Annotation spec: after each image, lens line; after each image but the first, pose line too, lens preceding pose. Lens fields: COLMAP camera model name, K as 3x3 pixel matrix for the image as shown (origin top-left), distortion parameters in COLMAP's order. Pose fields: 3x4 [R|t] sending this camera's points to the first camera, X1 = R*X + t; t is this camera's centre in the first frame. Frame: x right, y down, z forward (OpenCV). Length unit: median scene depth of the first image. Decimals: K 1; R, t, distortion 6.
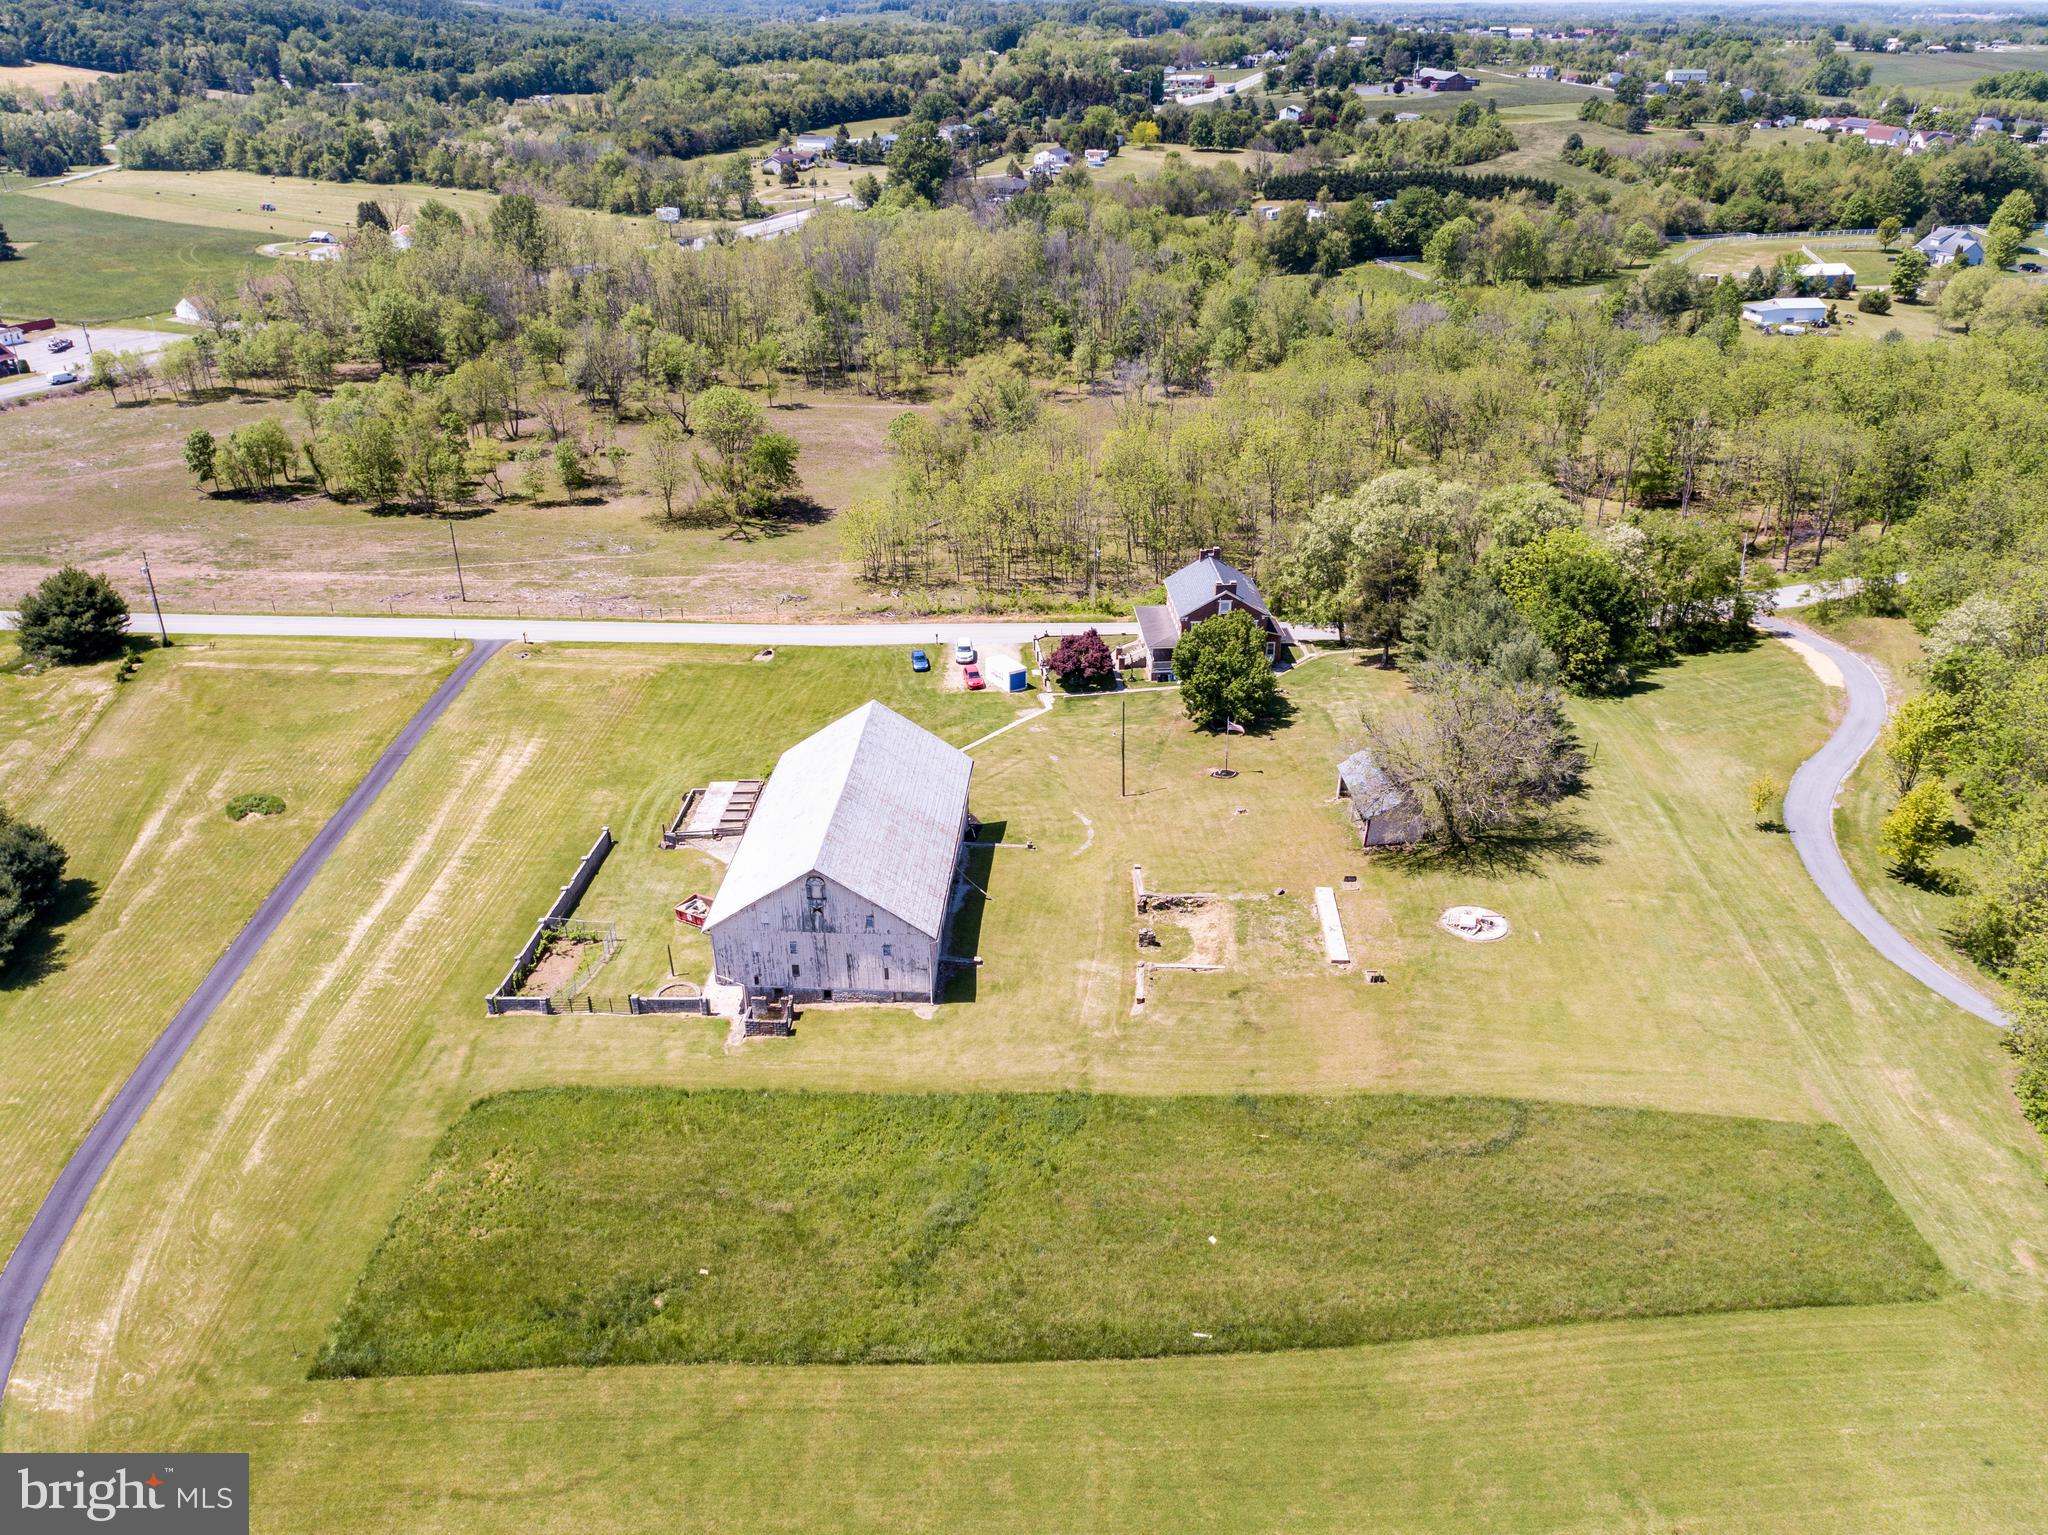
lens RADIAL K [[1563.9, 0, 1015.5], [0, 1563.9, 771.0], [0, 0, 1]] dist [-0.020947, 0.014506]
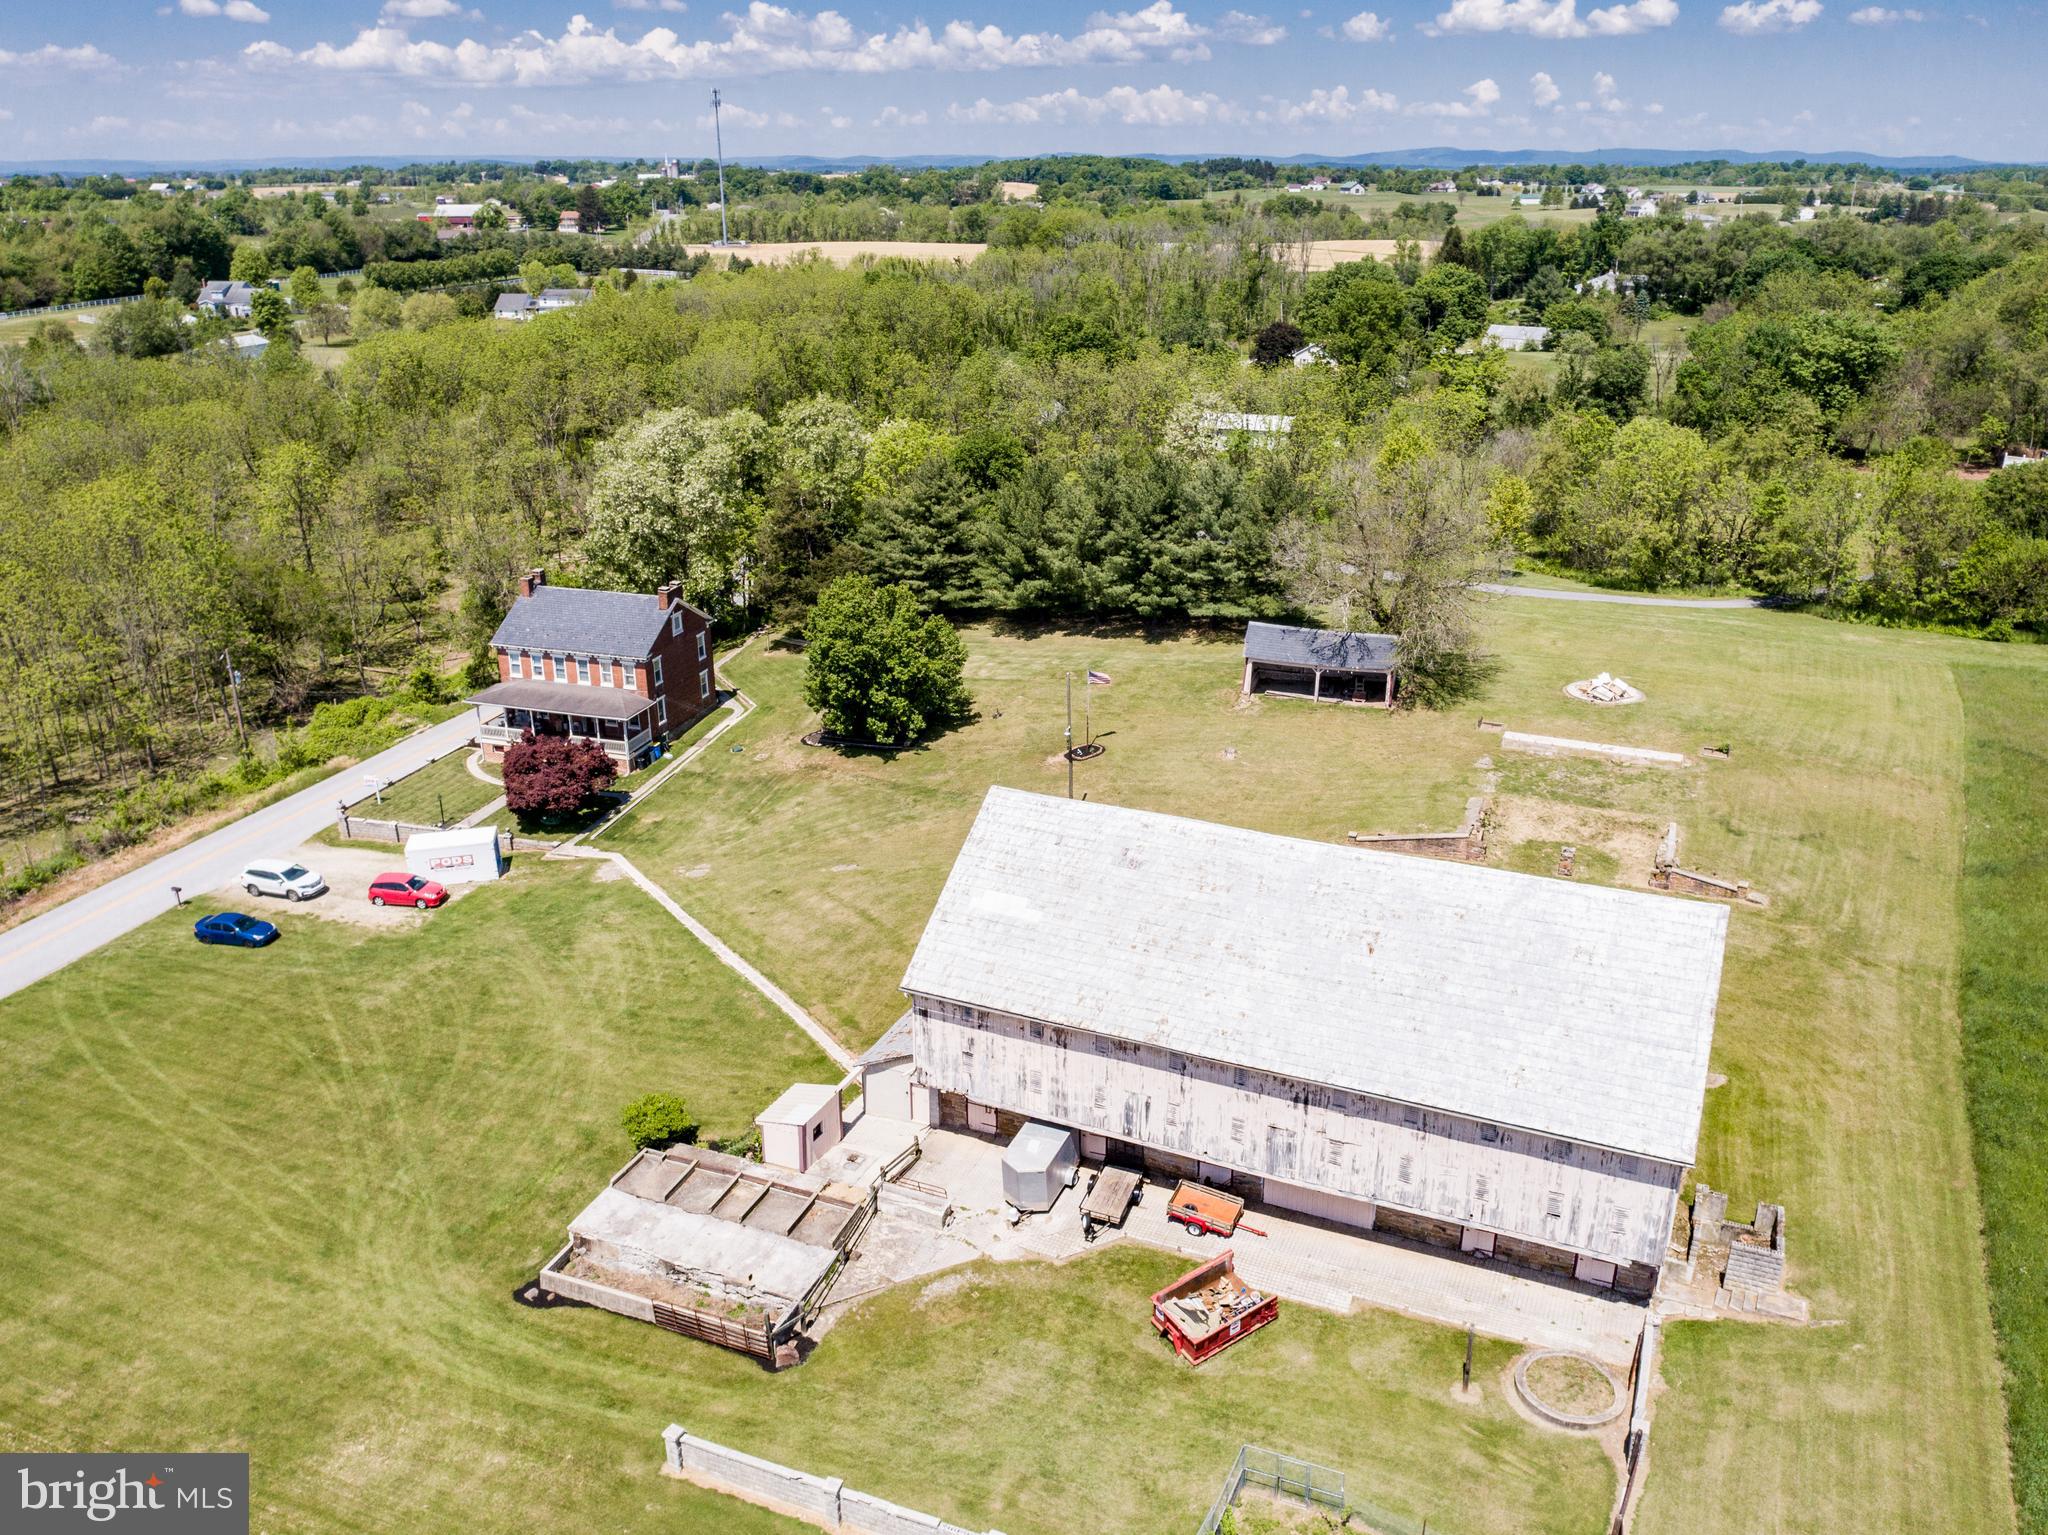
lens RADIAL K [[1563.9, 0, 1021.8], [0, 1563.9, 768.2], [0, 0, 1]] dist [-0.020947, 0.014506]
pose [[0.347850, -0.333988, 0.876044, -0.410955], [0.417308, 0.891888, 0.174329, -0.105031], [-0.839556, 0.304939, 0.449619, 0.604875]]
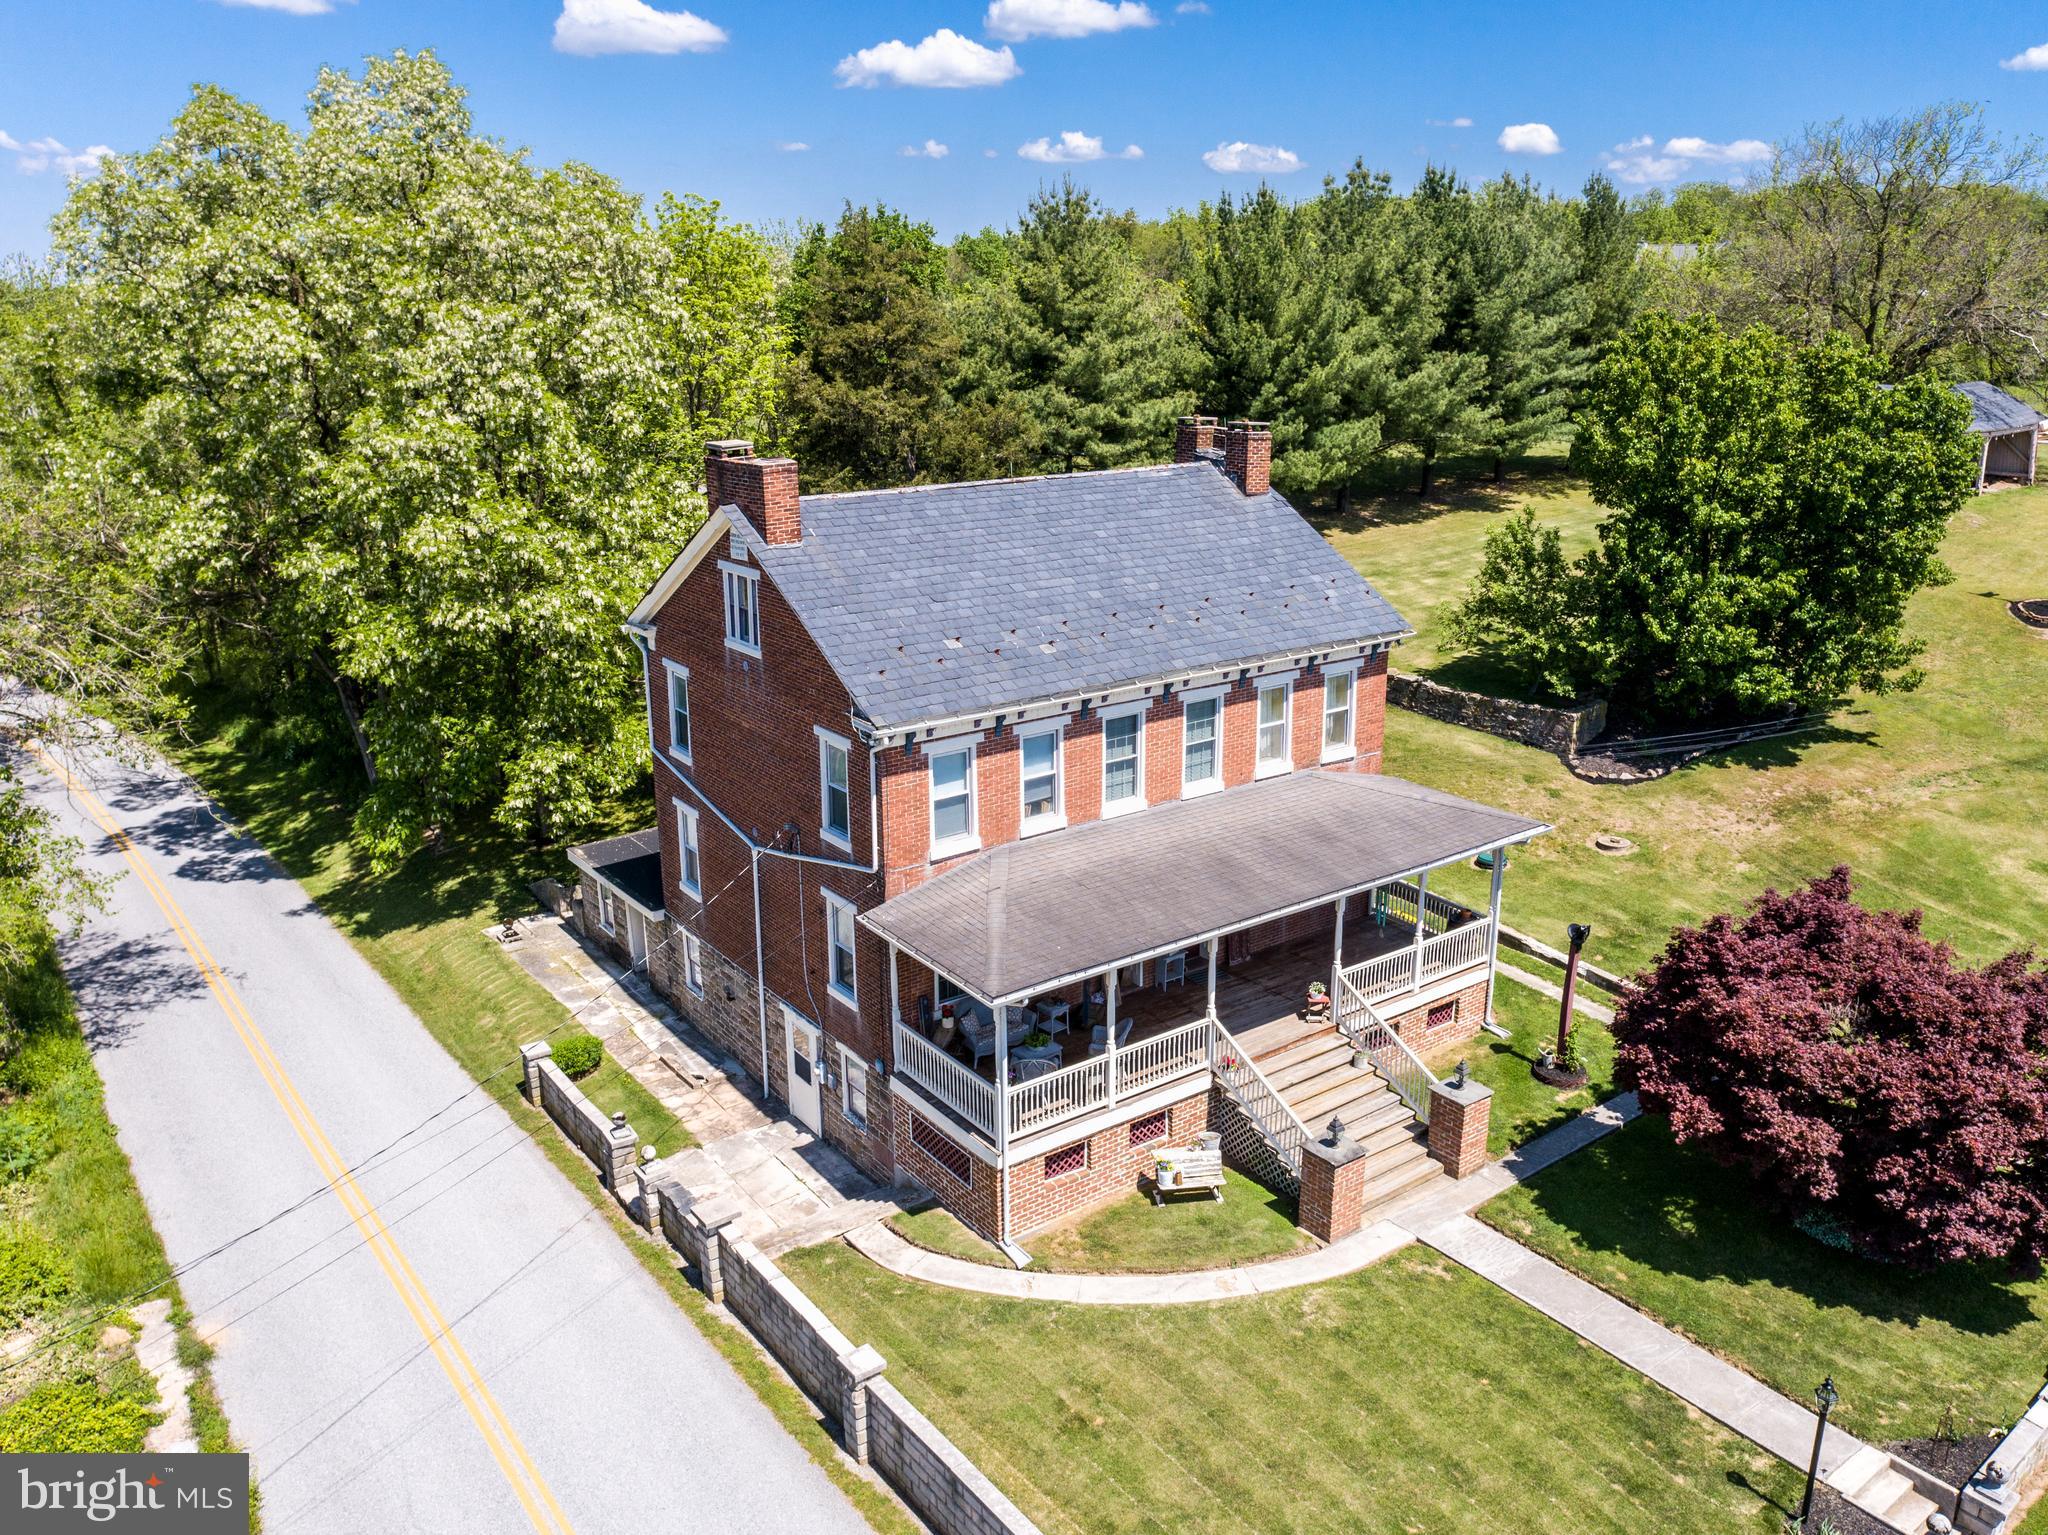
lens RADIAL K [[1563.9, 0, 1019.7], [0, 1563.9, 758.7], [0, 0, 1]] dist [-0.020947, 0.014506]
pose [[-0.551149, -0.229083, 0.802344, -0.021187], [0.376868, 0.789564, 0.484314, -0.193310], [-0.744450, 0.569307, -0.348833, 1.111868]]
